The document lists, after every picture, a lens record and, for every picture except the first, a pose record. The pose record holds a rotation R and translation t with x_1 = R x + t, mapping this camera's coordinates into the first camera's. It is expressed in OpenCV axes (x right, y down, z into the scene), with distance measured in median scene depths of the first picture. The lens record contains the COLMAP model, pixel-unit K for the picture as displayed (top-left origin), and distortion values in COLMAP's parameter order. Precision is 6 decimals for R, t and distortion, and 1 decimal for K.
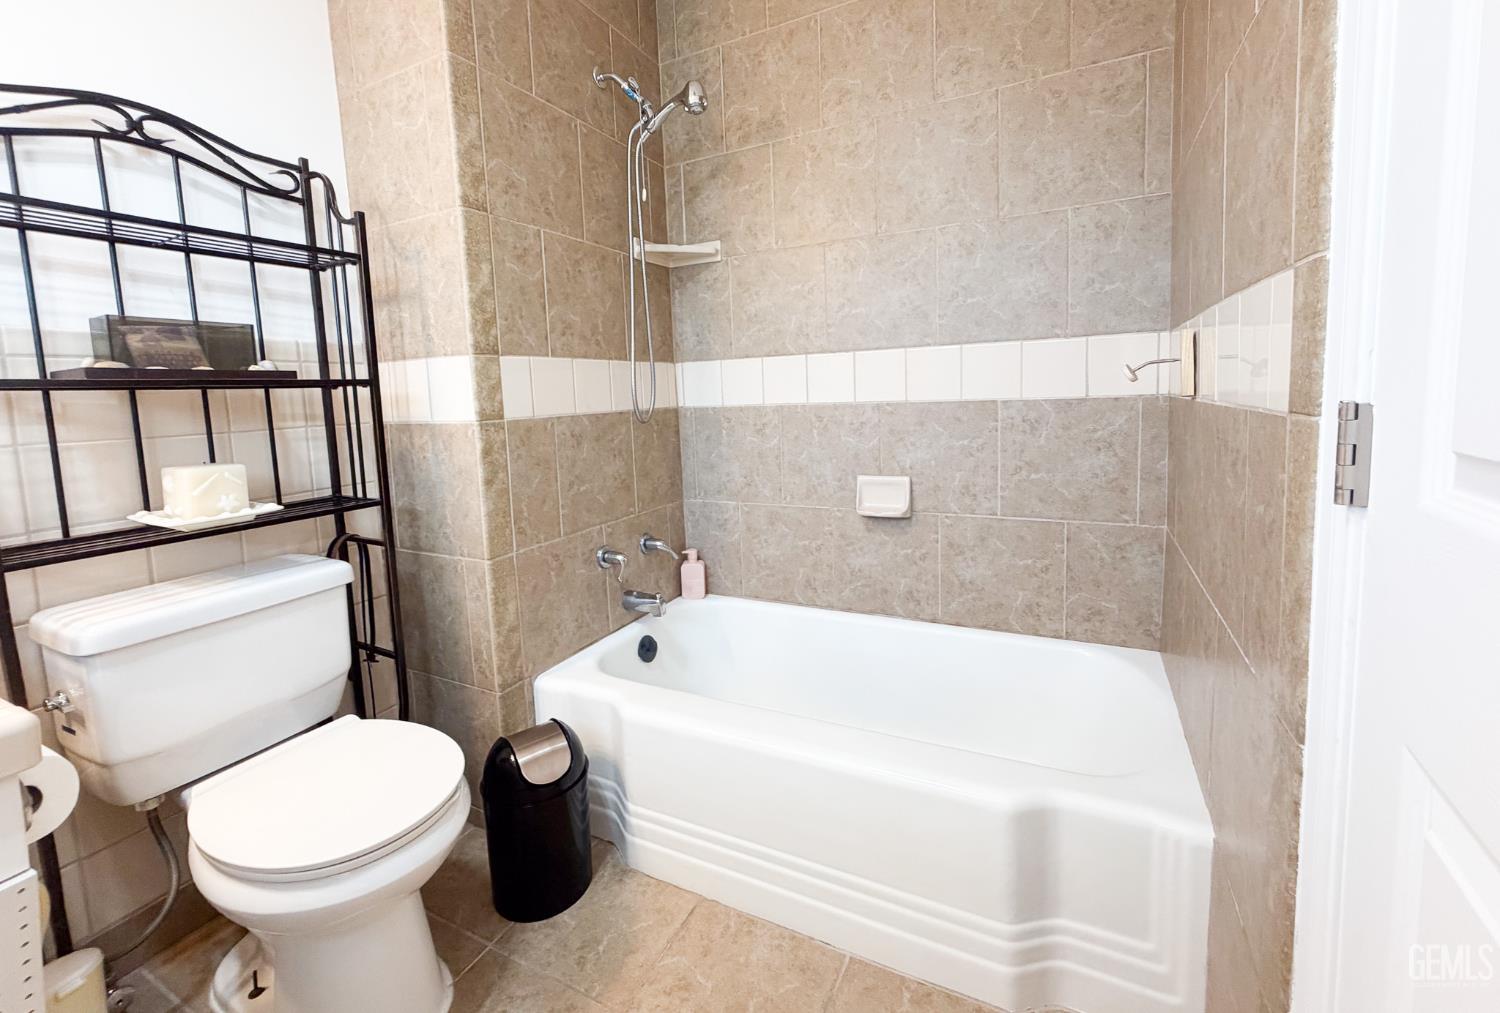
lens RADIAL K [[631.3, 0, 752.6], [0, 631.3, 451.2], [0, 0, 1]] dist [0.000501, 0.000125]
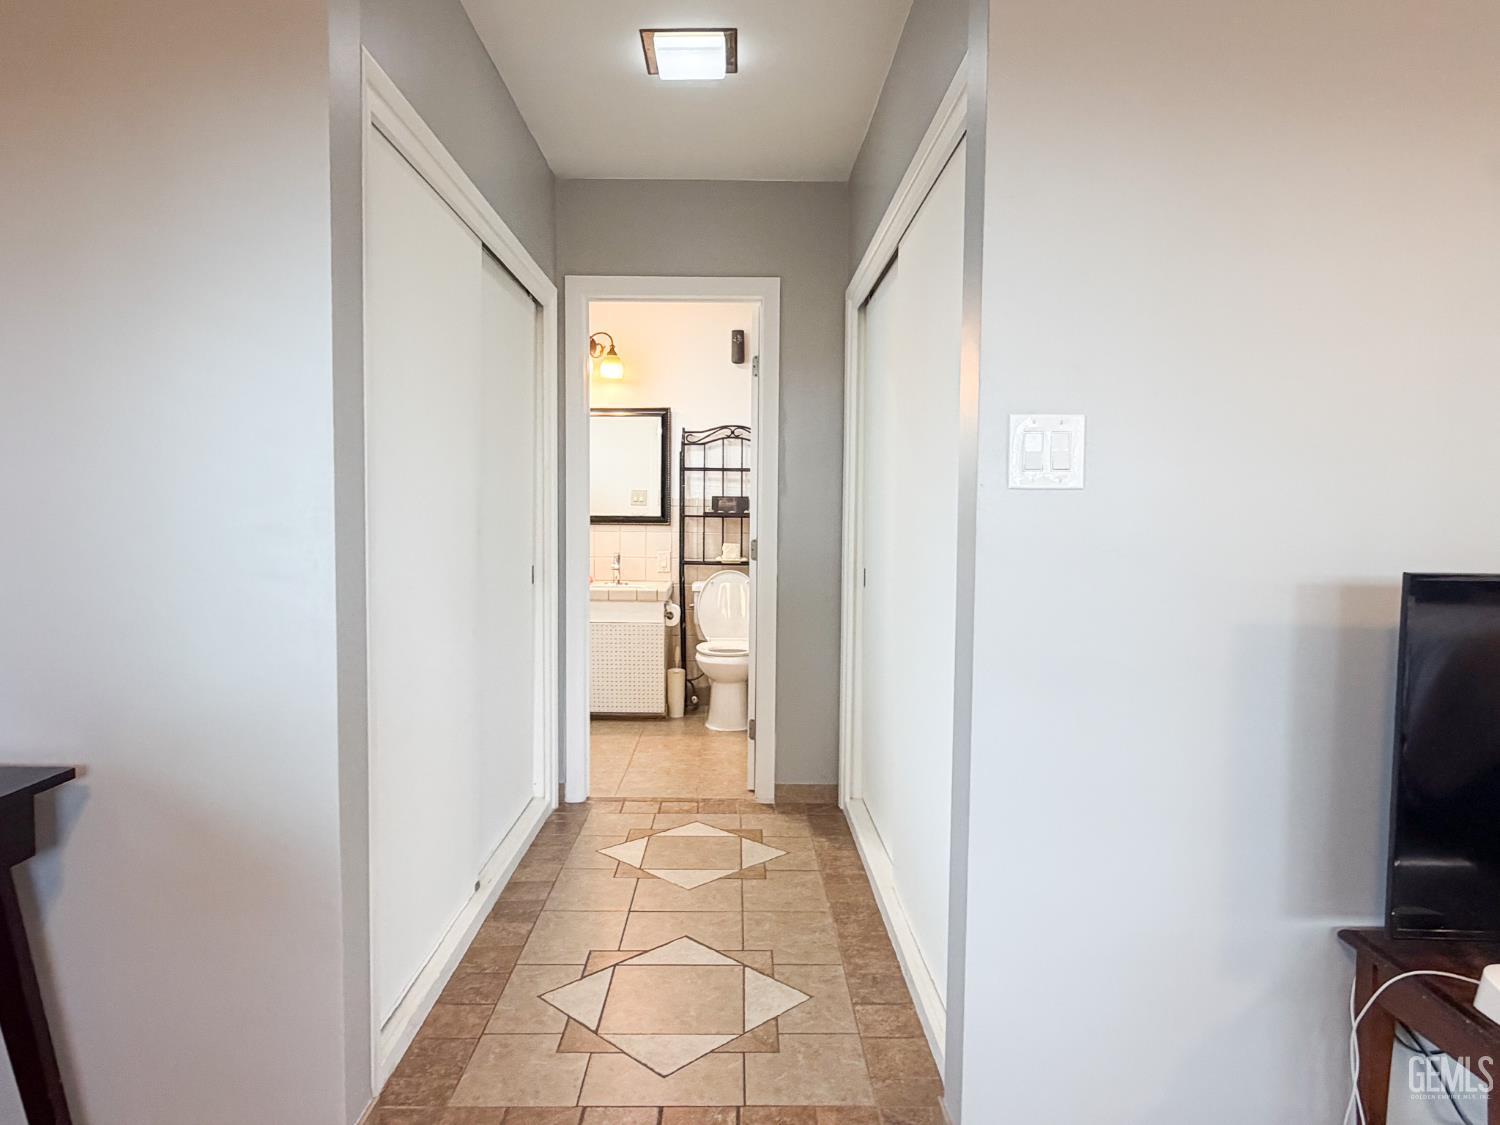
lens RADIAL K [[967.6, 0, 750.0], [0, 967.6, 562.5], [0, 0, 1]] dist [-0.004765, 0.001499]
pose [[0.460066, 0.093025, -0.882998, 2.979343], [-0.113513, 0.992498, 0.045418, -0.095698], [0.880599, 0.079336, 0.467174, -0.983965]]
